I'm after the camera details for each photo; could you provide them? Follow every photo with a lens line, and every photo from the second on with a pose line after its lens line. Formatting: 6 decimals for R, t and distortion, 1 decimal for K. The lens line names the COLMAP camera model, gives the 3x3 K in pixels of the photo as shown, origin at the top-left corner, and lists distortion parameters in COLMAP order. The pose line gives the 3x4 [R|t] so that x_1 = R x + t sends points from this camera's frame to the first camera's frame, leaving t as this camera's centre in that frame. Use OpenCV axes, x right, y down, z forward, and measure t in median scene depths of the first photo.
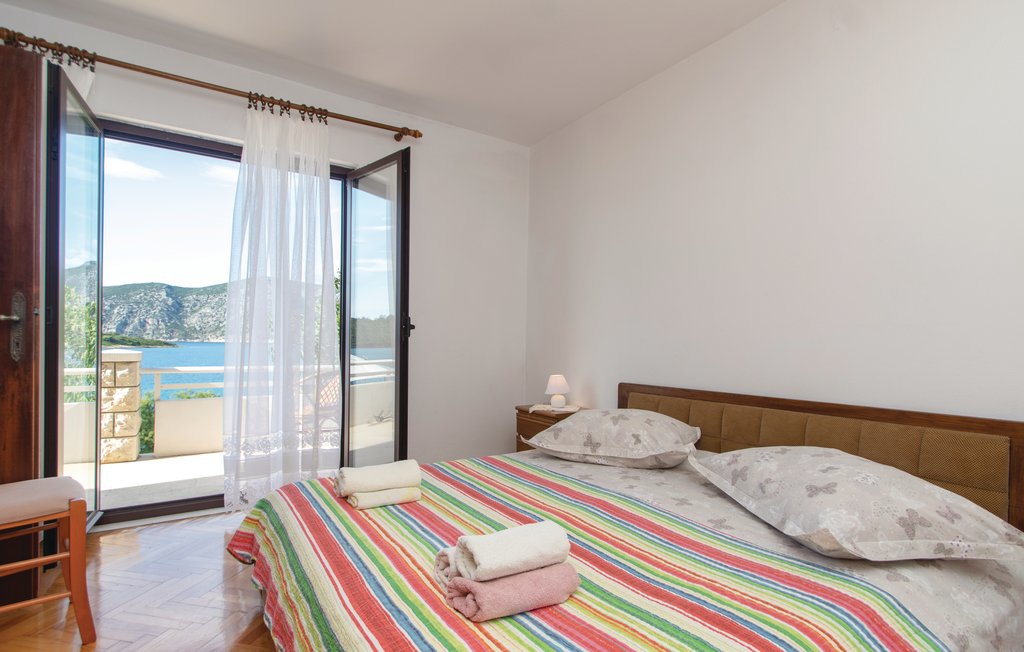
lens RADIAL K [[485.2, 0, 503.2], [0, 485.2, 344.8], [0, 0, 1]] dist [-0.001073, -0.000157]
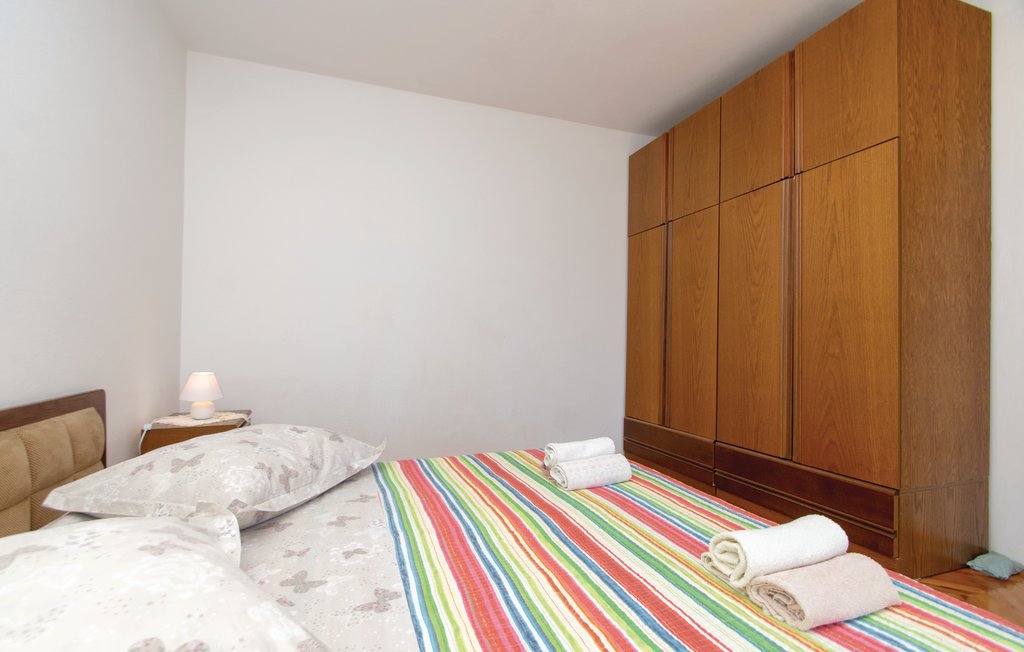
lens RADIAL K [[451.8, 0, 500.6], [0, 451.8, 339.3], [0, 0, 1]] dist [0.010585, -0.009762]
pose [[-0.971046, -0.021766, 0.237897, -0.045444], [-0.022104, 0.999755, 0.001248, 0.023695], [-0.237866, -0.004047, -0.971290, 1.626260]]
